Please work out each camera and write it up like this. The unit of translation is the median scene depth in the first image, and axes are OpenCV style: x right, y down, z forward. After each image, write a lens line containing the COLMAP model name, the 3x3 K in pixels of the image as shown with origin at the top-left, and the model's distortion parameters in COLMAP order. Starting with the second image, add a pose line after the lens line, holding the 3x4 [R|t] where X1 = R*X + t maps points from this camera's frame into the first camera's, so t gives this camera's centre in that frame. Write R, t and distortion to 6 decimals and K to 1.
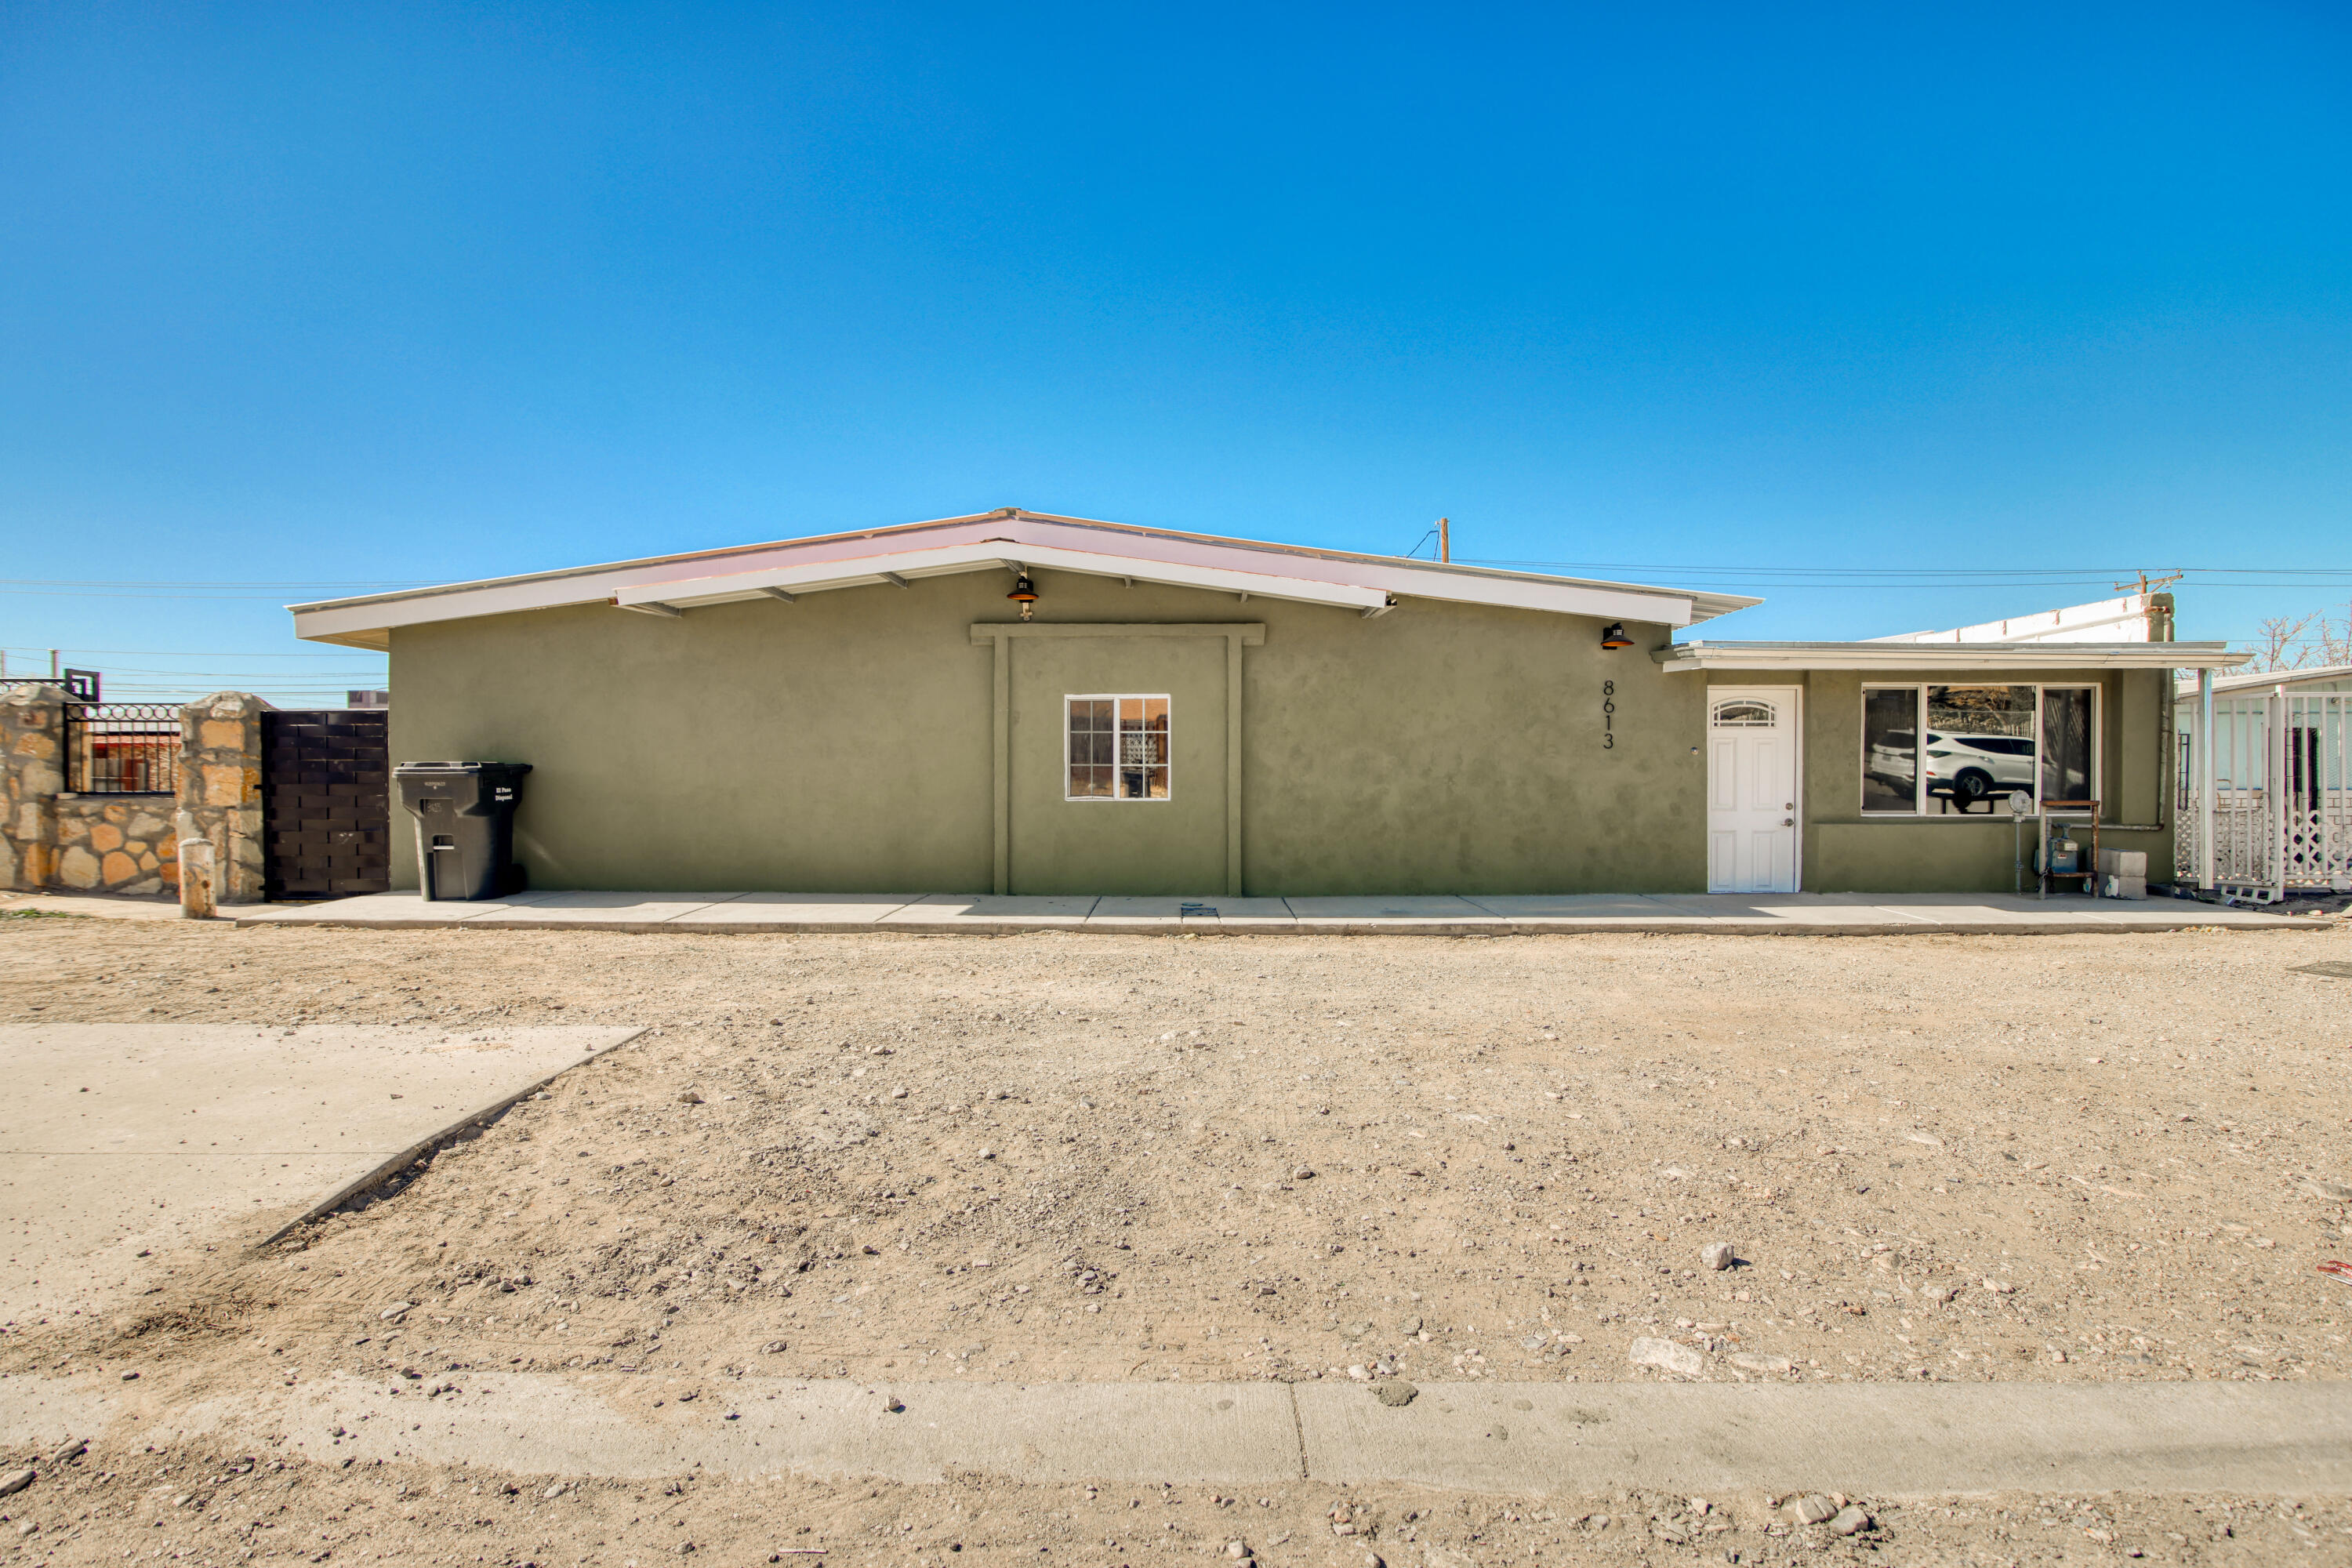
lens RADIAL K [[1105.1, 0, 1176.0], [0, 1105.1, 784.0], [0, 0, 1]] dist [-0.012099, -0.000178]
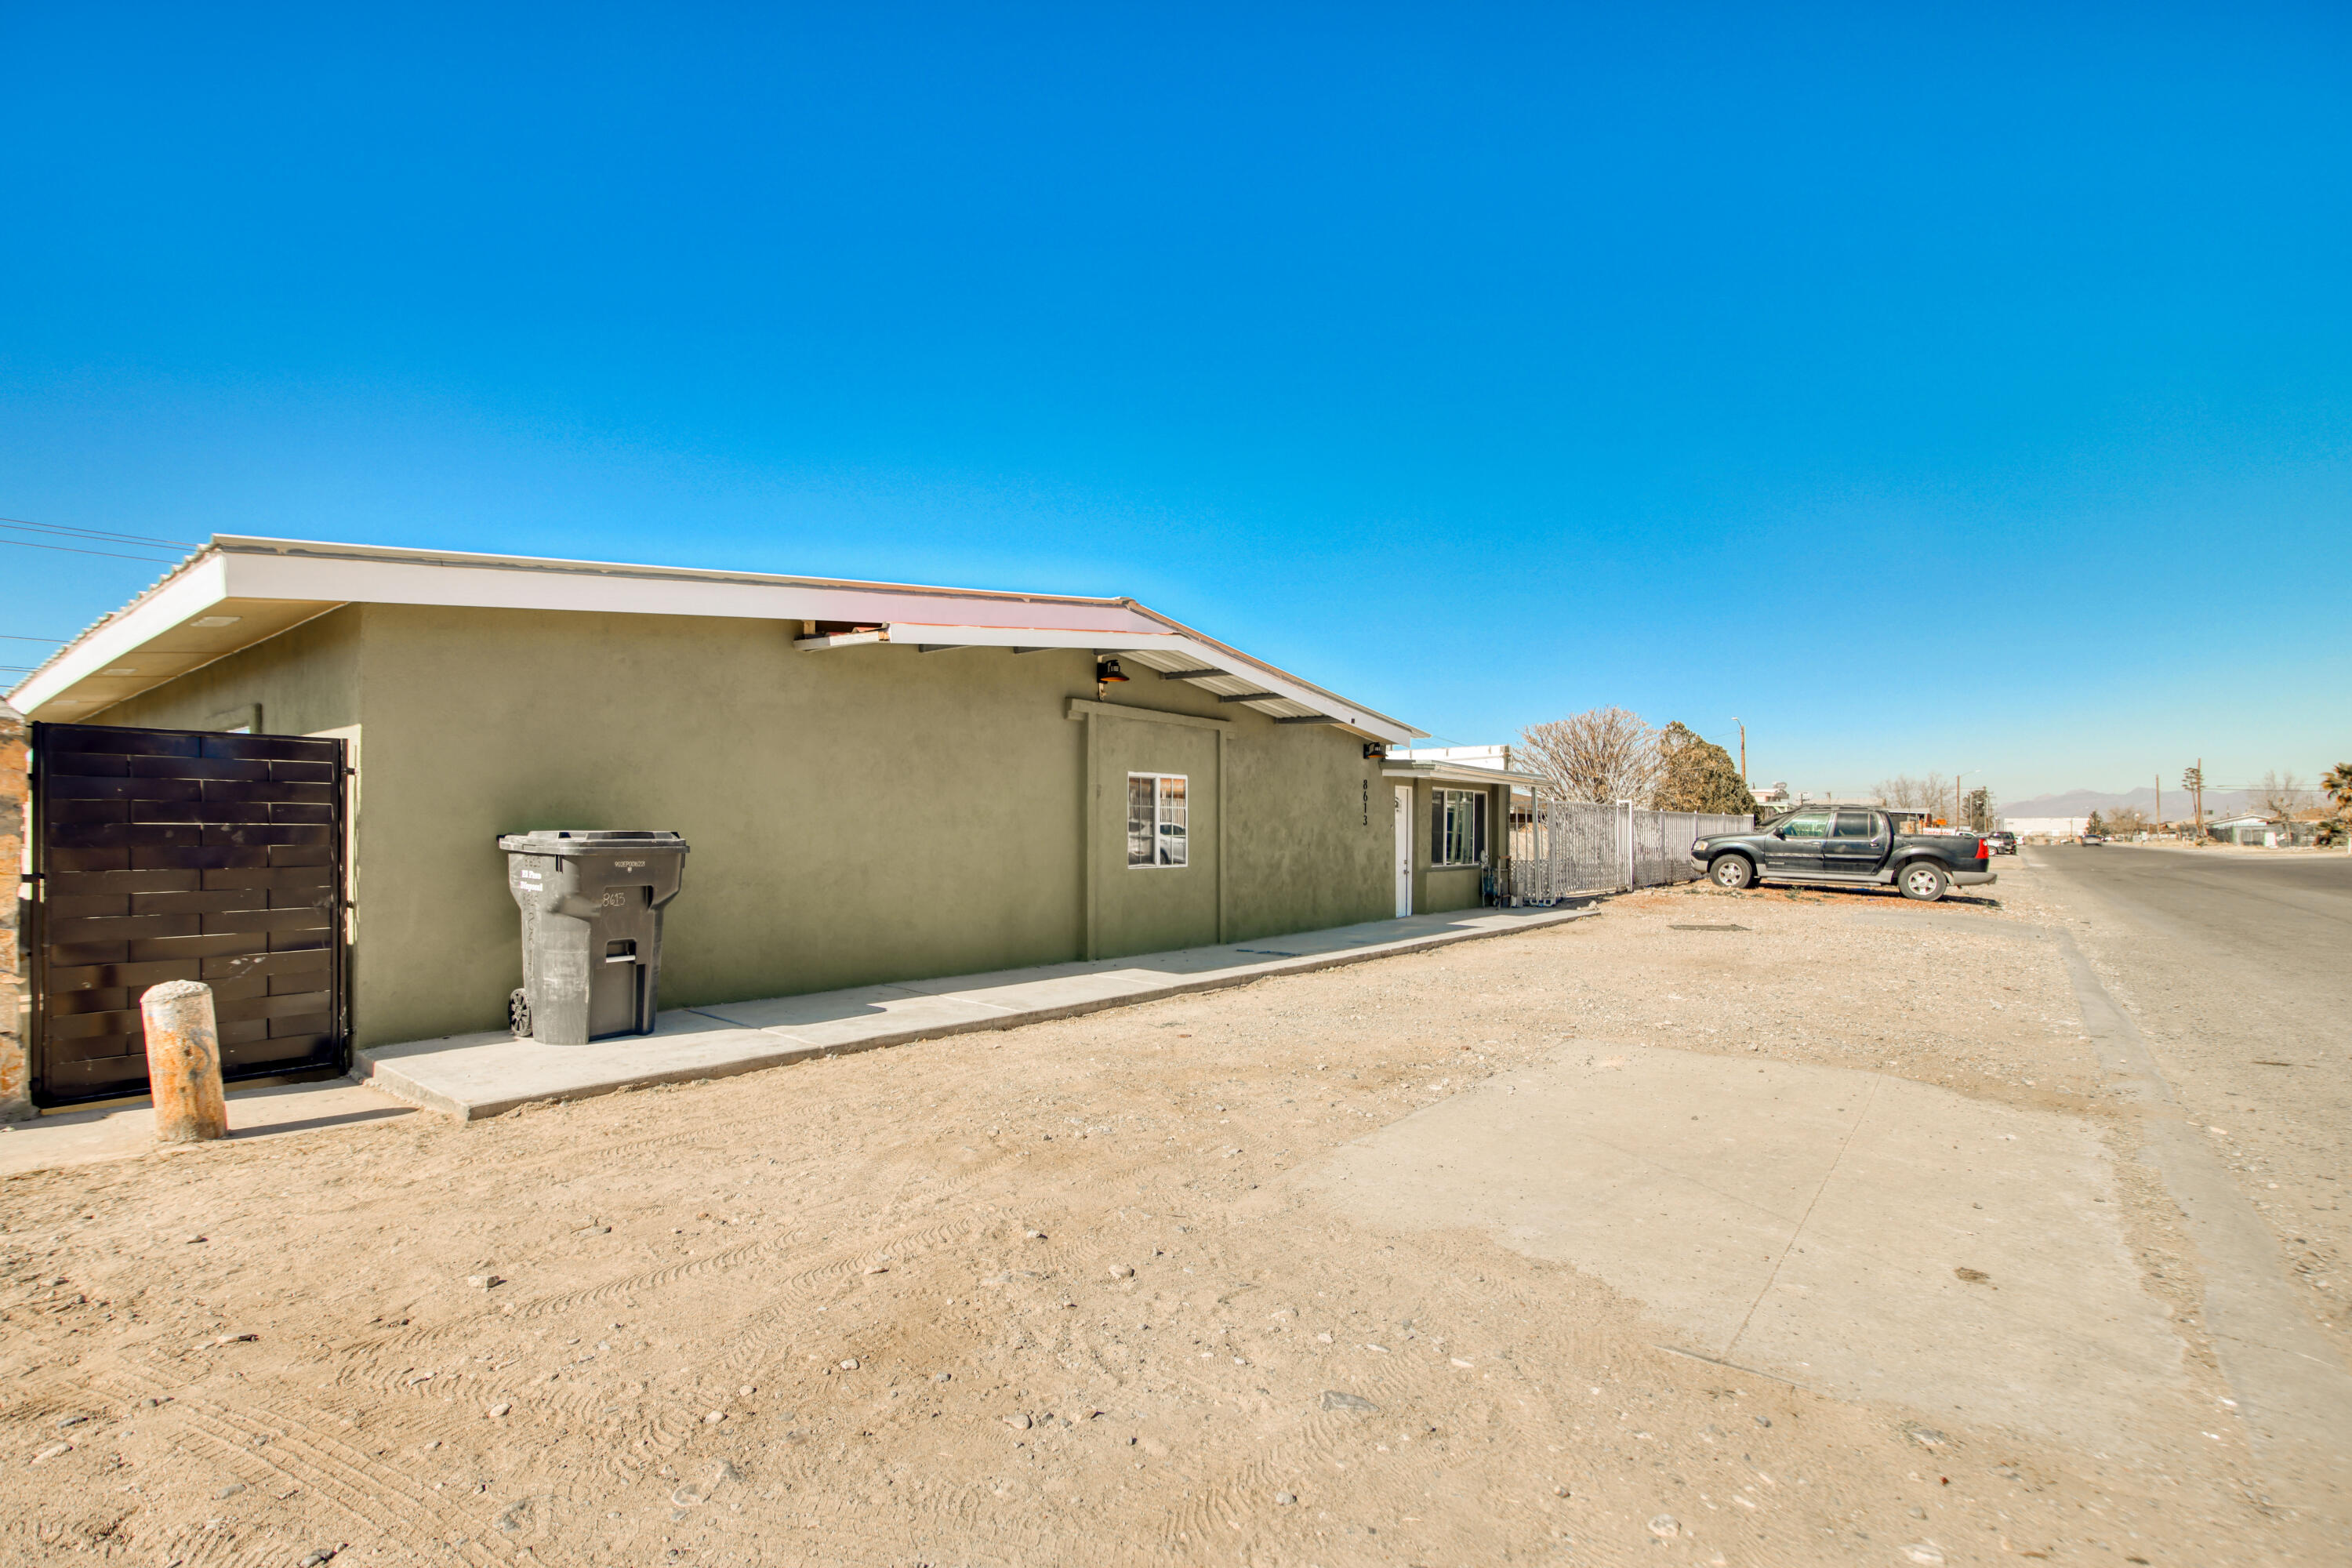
lens RADIAL K [[1083.3, 0, 1180.7], [0, 1083.3, 832.4], [0, 0, 1]] dist [-0.001556, -0.000045]
pose [[0.612023, 0.003585, 0.790832, -0.914893], [0.007149, 0.999924, -0.010066, -0.009362], [-0.790807, 0.011814, 0.611951, 0.301820]]
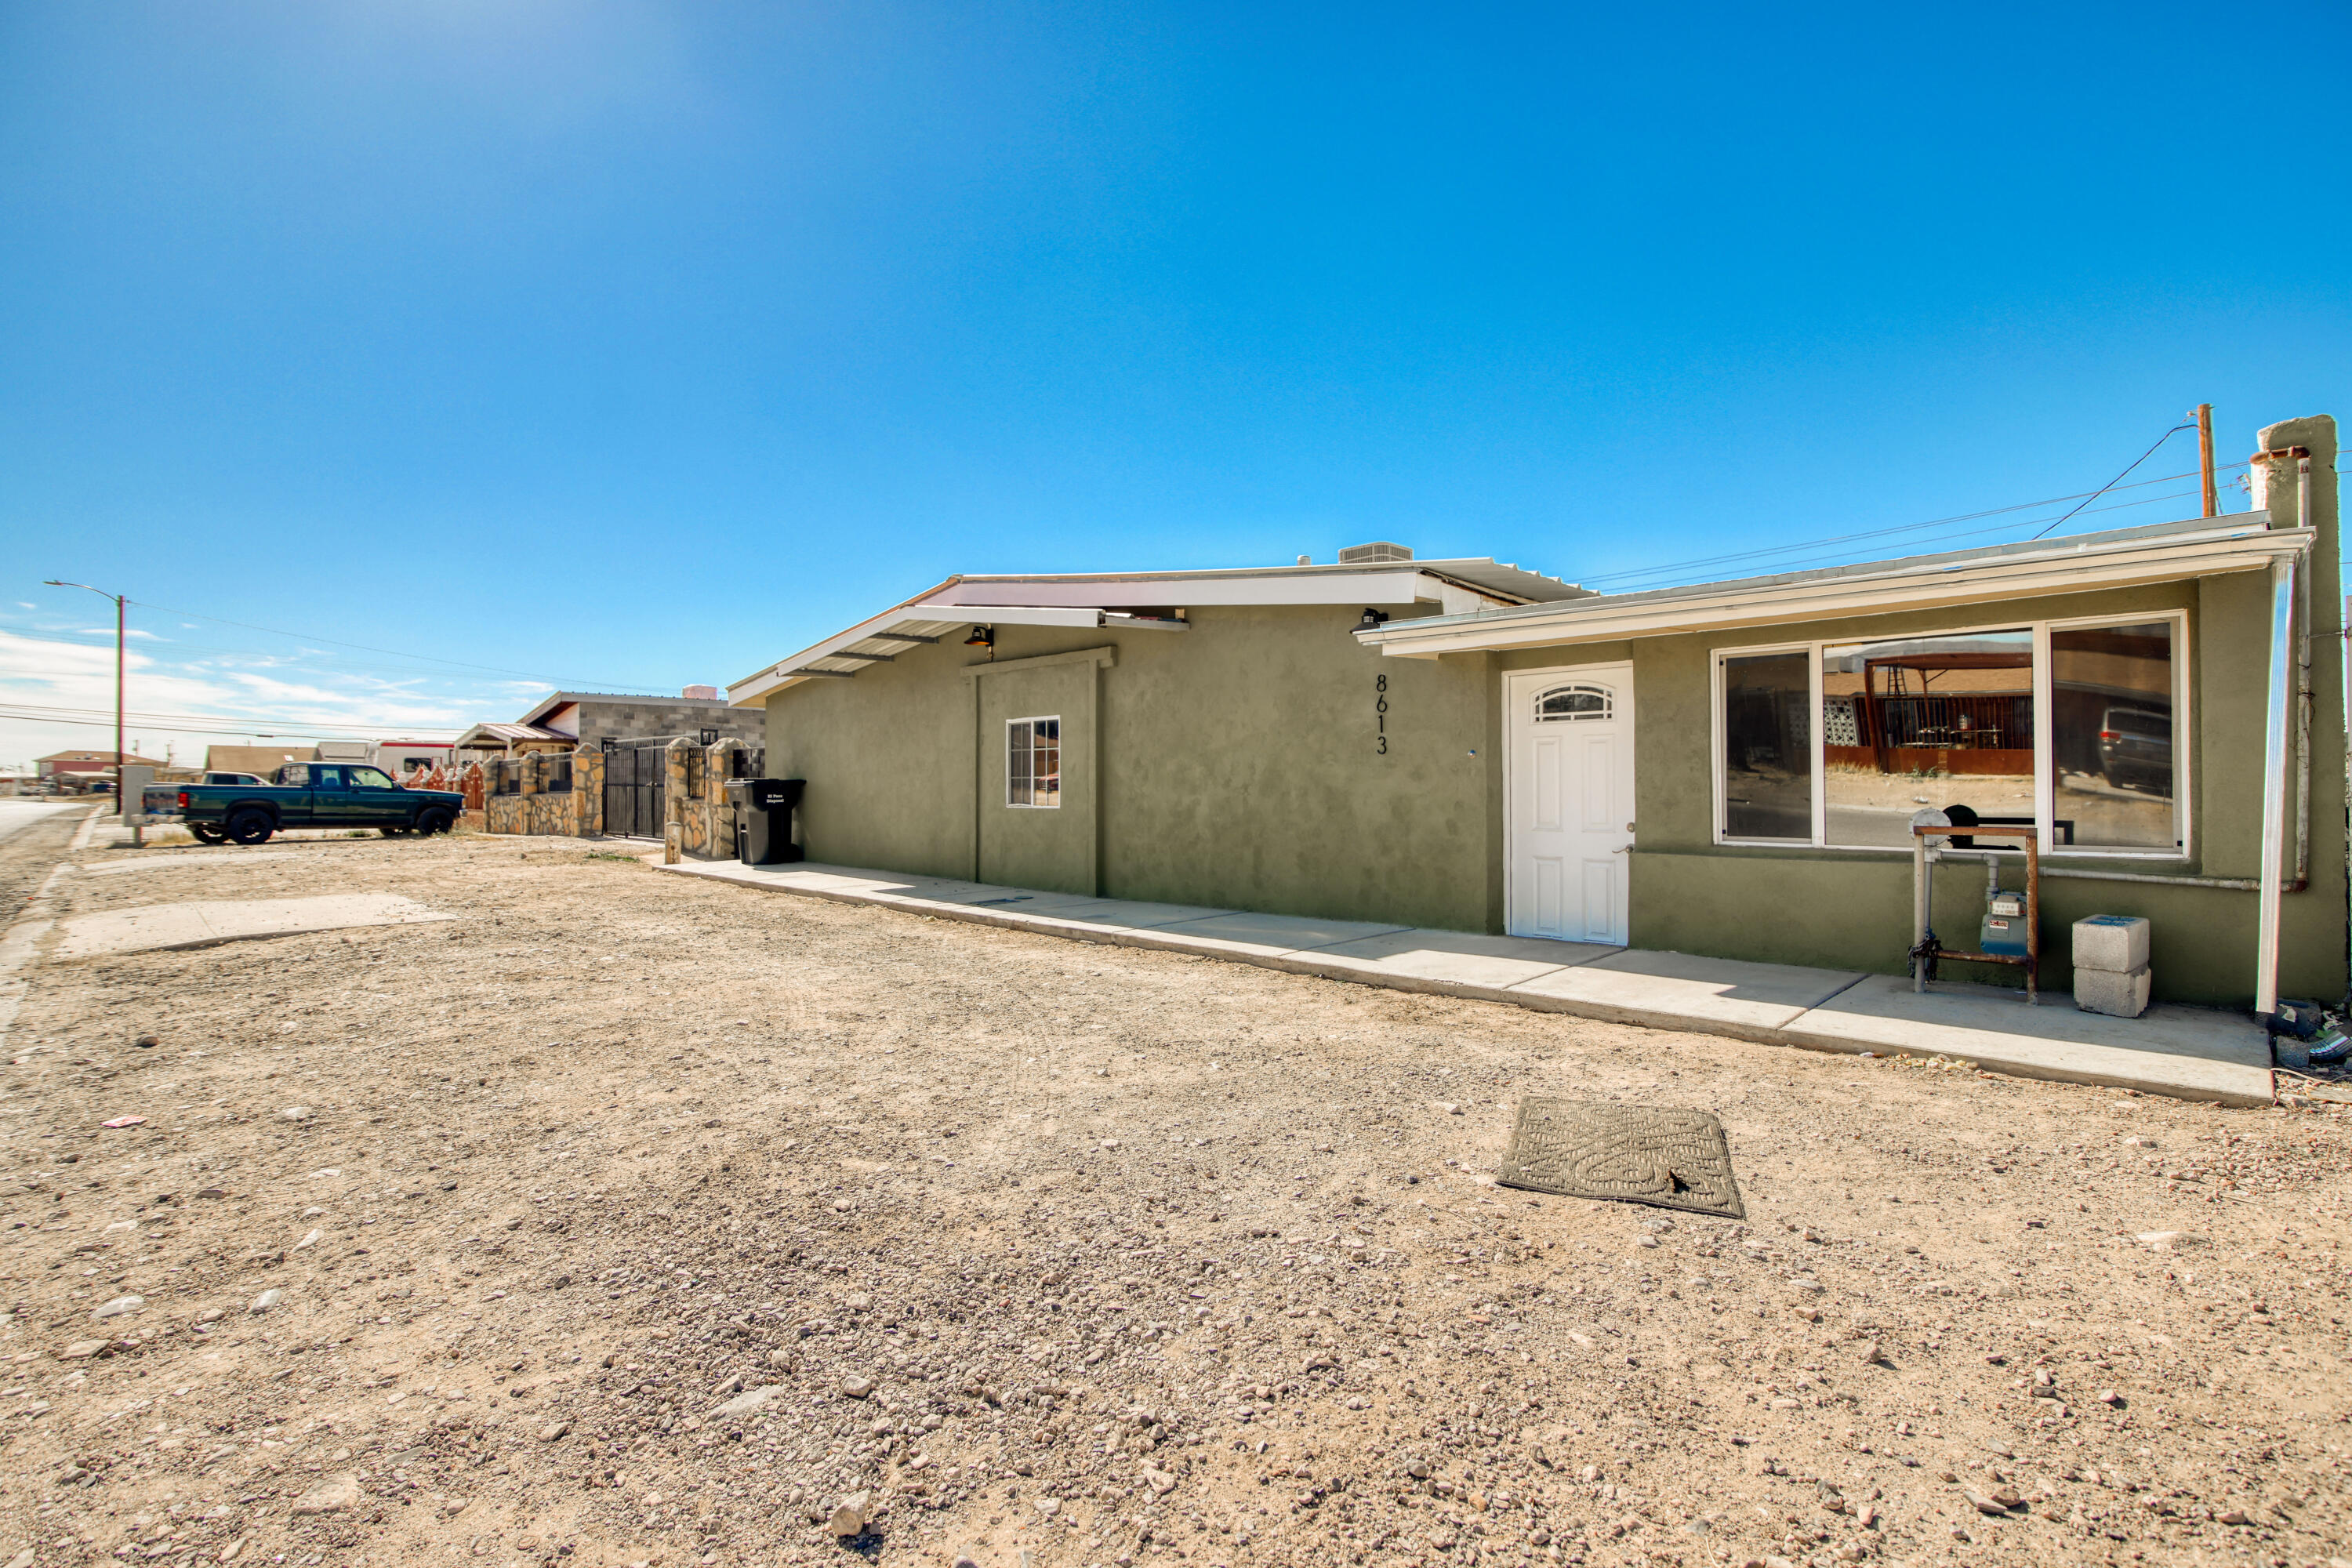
lens RADIAL K [[1105.1, 0, 1176.0], [0, 1105.1, 784.0], [0, 0, 1]] dist [-0.012099, -0.000178]
pose [[0.701369, -0.003169, -0.712791, 0.890589], [-0.004476, 0.999951, -0.008850, -0.000467], [0.712784, 0.009398, 0.701321, 0.283088]]
